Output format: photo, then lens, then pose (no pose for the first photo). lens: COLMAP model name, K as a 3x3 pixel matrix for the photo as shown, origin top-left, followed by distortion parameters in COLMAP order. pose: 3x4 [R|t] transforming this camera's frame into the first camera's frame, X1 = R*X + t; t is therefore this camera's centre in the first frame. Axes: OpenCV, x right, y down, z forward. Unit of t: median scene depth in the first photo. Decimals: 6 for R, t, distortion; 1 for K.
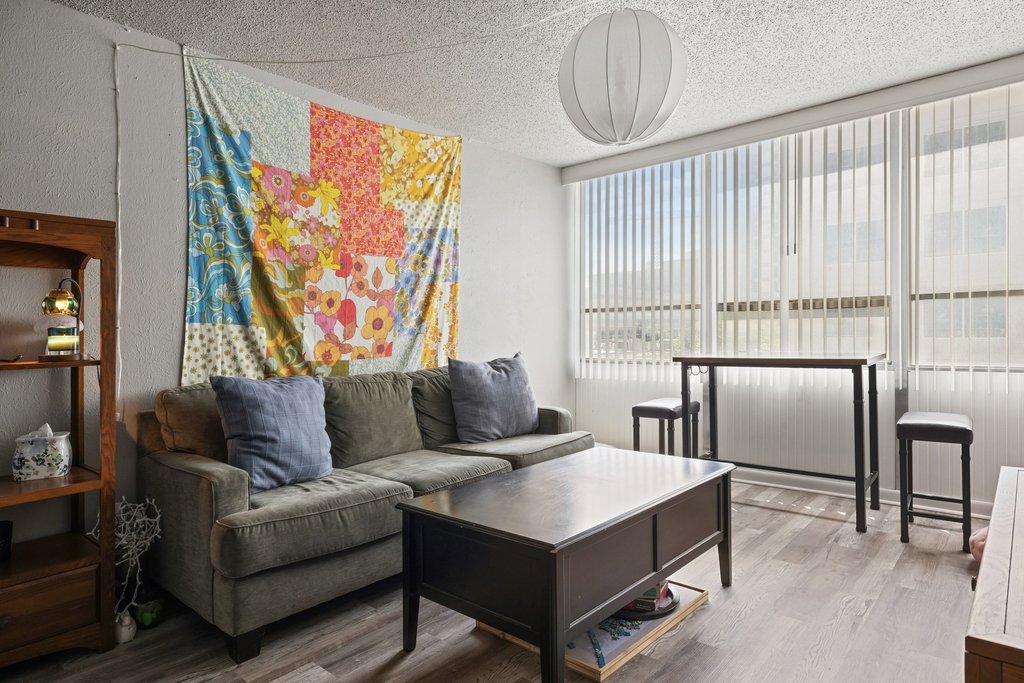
lens RADIAL K [[610.3, 0, 516.2], [0, 610.3, 327.2], [0, 0, 1]] dist [0.000235, -0.000527]
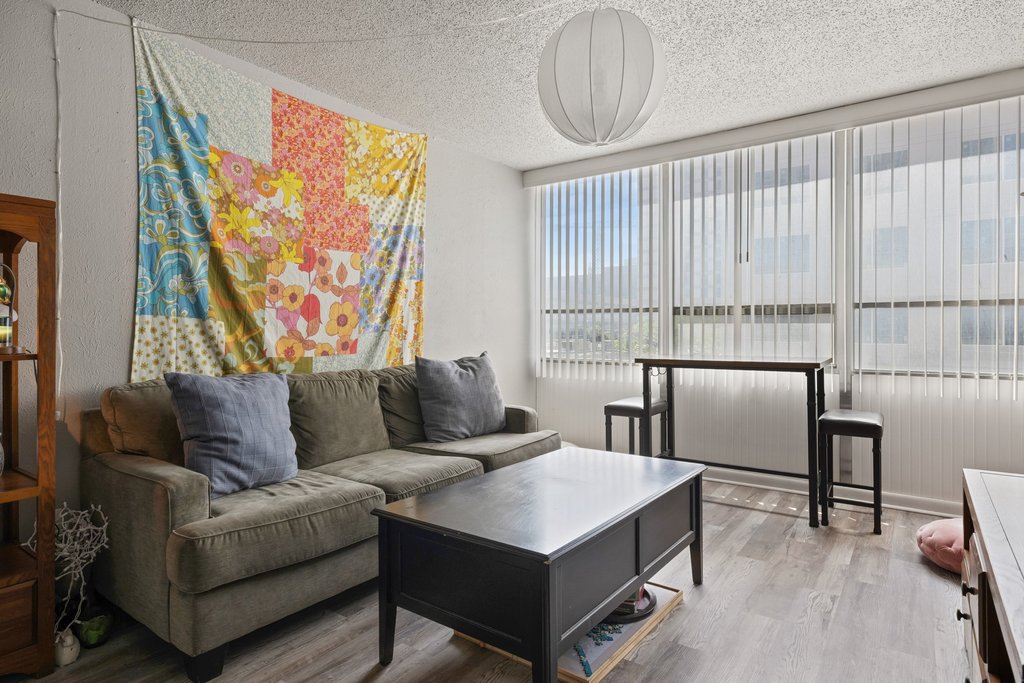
lens RADIAL K [[568.2, 0, 512.0], [0, 568.2, 341.5], [0, 0, 1]] dist [-0.001079, -0.000083]
pose [[0.995252, 0.016697, 0.095890, -0.044662], [-0.019165, 0.999507, 0.024872, 0.000756], [-0.095427, -0.026591, 0.995081, 0.068872]]
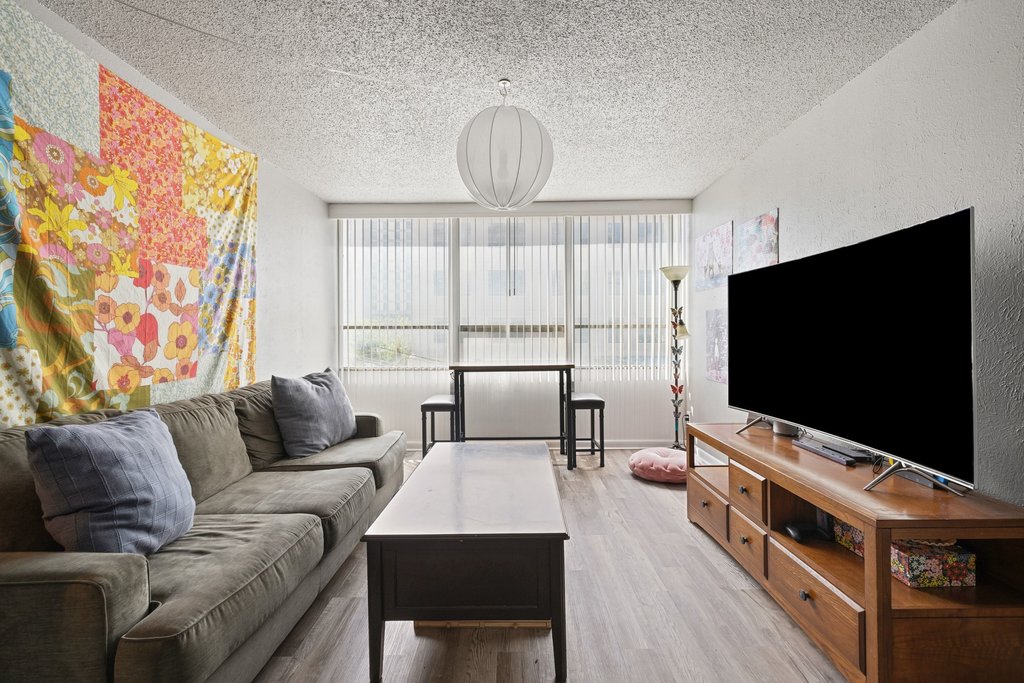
lens RADIAL K [[439.6, 0, 510.4], [0, 439.6, 336.4], [0, 0, 1]] dist [-0.000439, -0.000084]
pose [[0.739874, 0.007852, 0.672700, -0.322633], [-0.013157, 0.999910, 0.002799, -0.022886], [-0.672617, -0.010922, 0.739910, 0.212482]]
